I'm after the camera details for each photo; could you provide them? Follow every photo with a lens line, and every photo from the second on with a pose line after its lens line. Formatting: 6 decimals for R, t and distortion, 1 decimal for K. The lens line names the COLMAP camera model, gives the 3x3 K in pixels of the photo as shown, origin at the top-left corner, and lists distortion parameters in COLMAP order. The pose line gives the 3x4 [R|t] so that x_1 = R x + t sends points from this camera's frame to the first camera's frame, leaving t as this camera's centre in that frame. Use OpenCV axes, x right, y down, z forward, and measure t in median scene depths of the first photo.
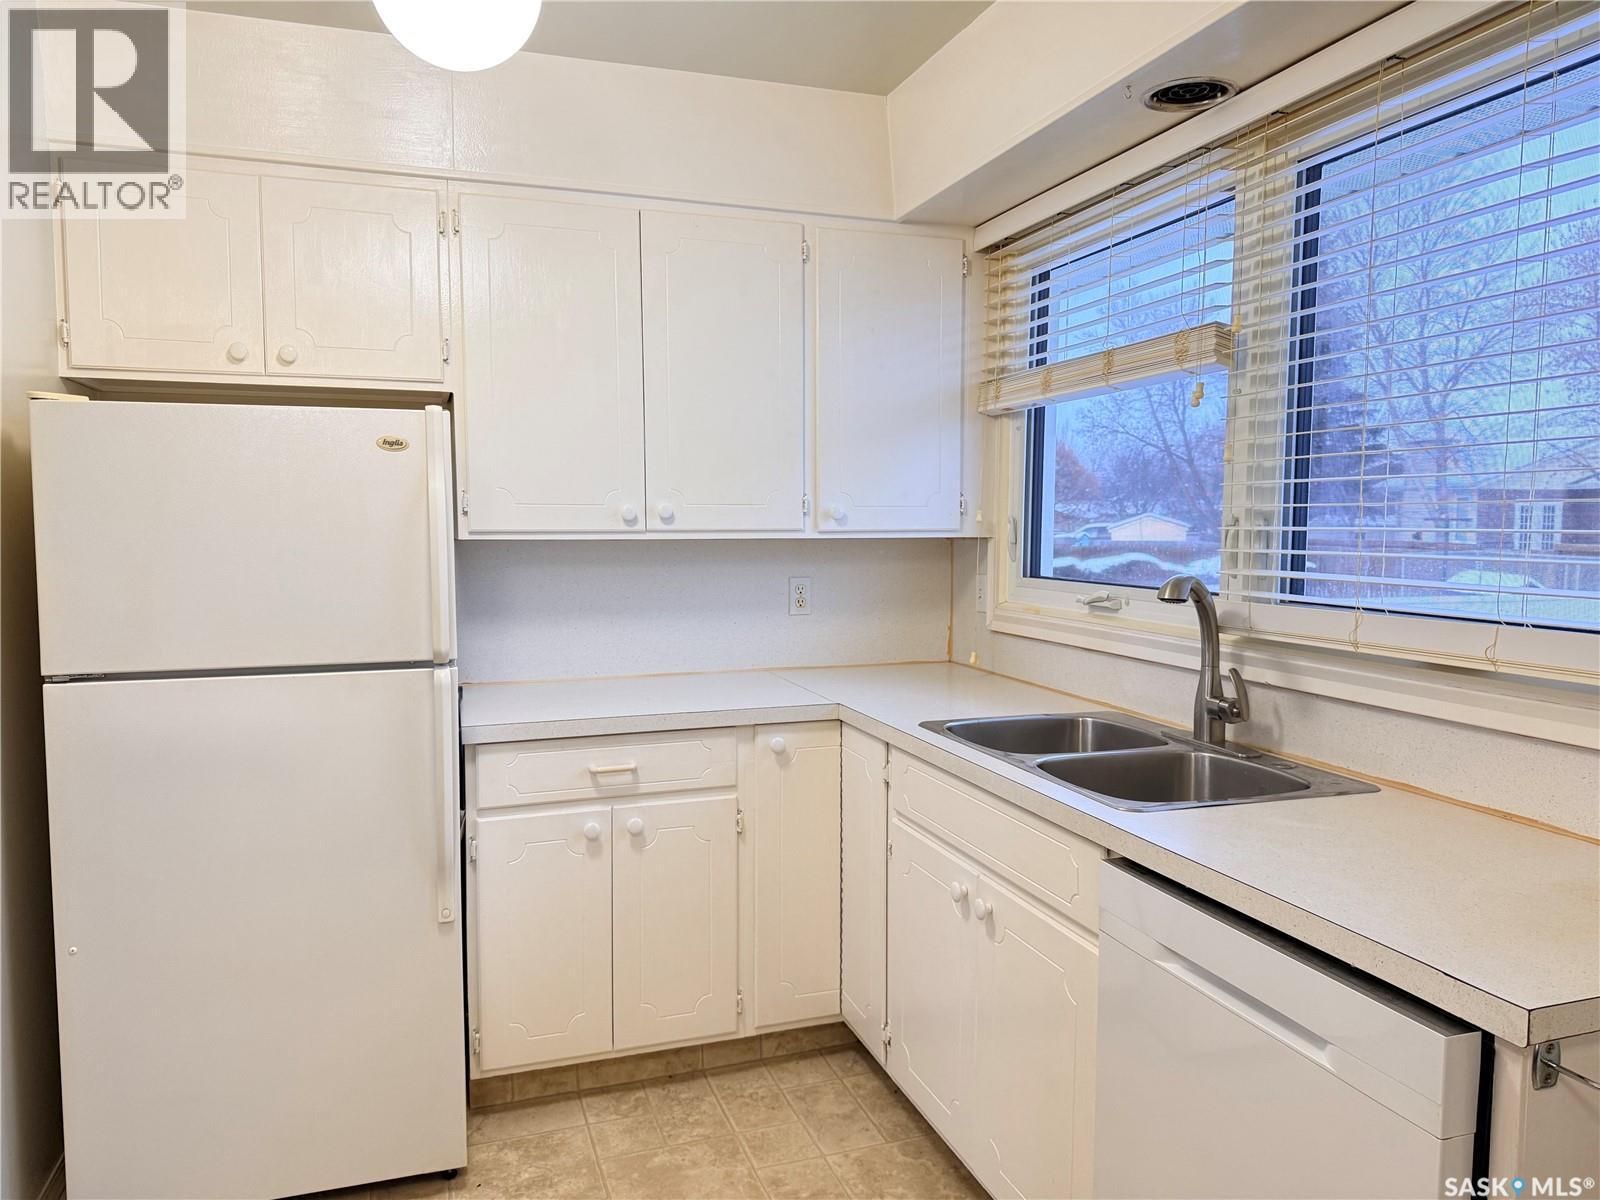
lens RADIAL K [[1143.5, 0, 818.3], [0, 1143.5, 602.2], [0, 0, 1]] dist [0.183651, -0.377898]
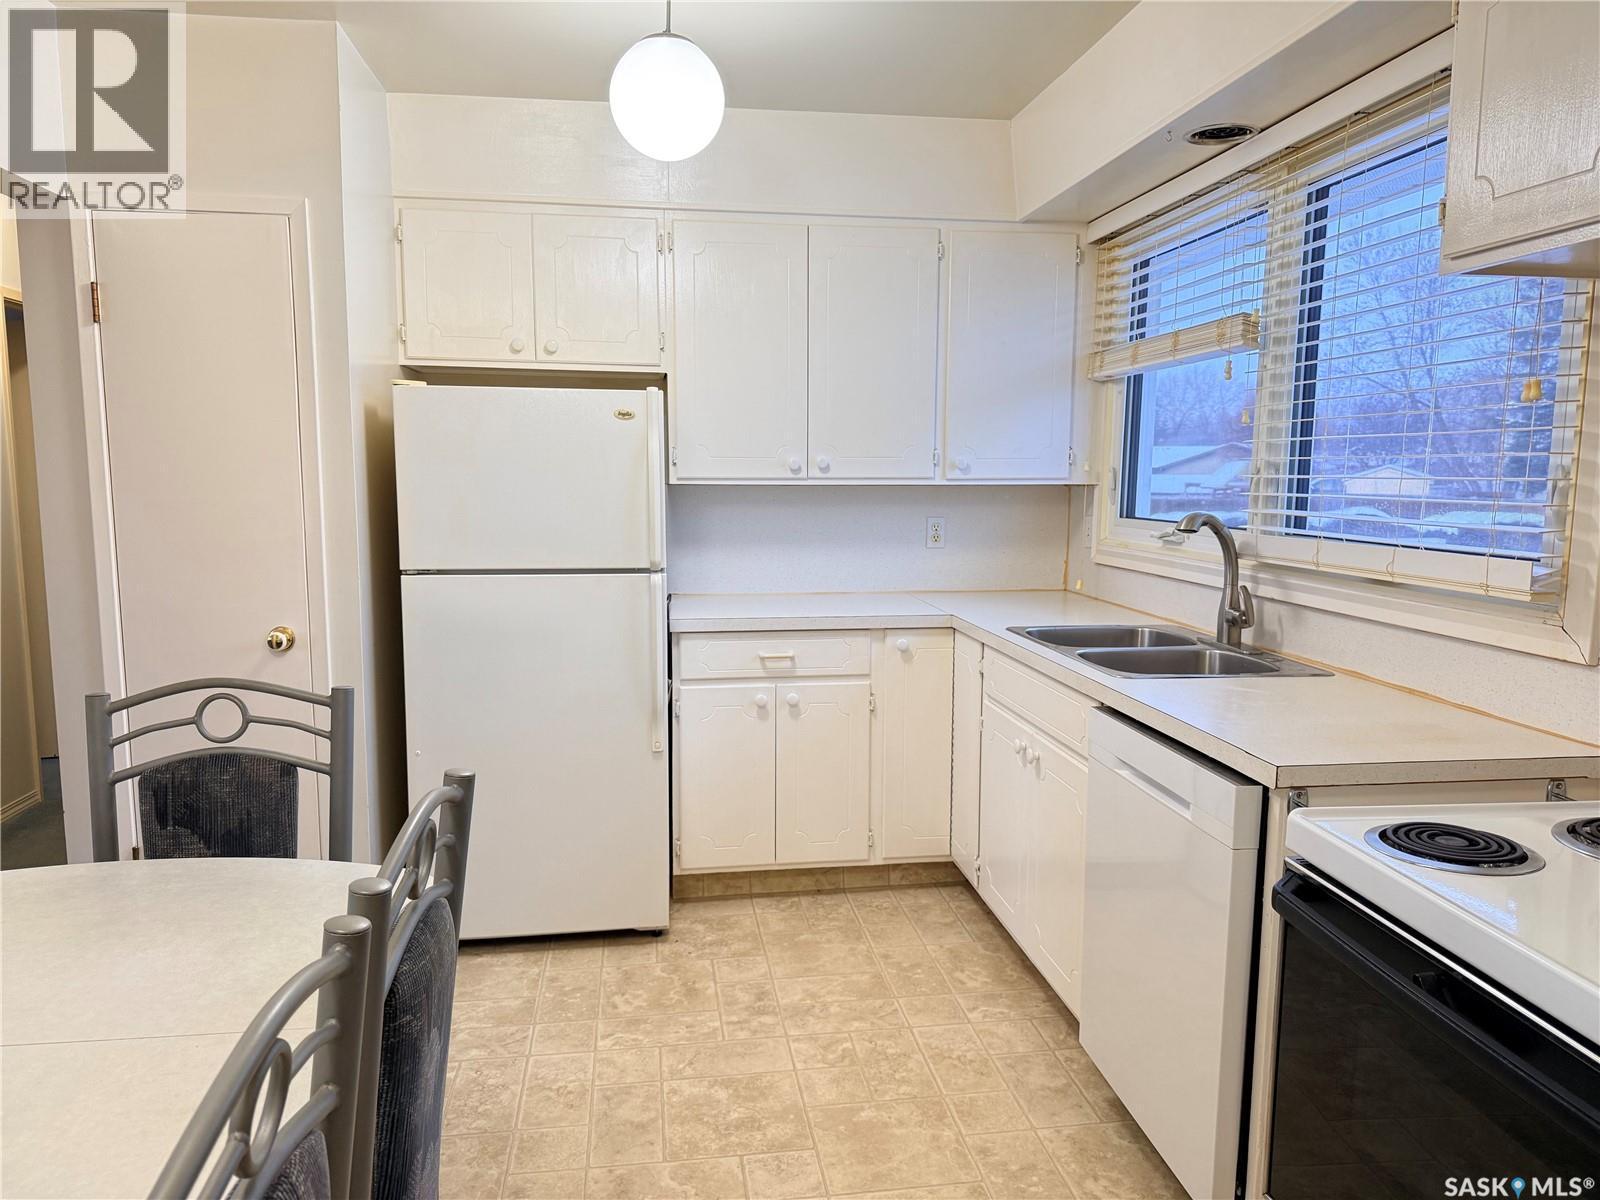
lens RADIAL K [[1143.5, 0, 818.3], [0, 1143.5, 602.2], [0, 0, 1]] dist [0.183651, -0.377898]
pose [[0.983769, 0.025144, -0.177668, 0.104312], [-0.017663, 0.998895, 0.043561, 0.023263], [0.178567, -0.039716, 0.983126, -0.296179]]
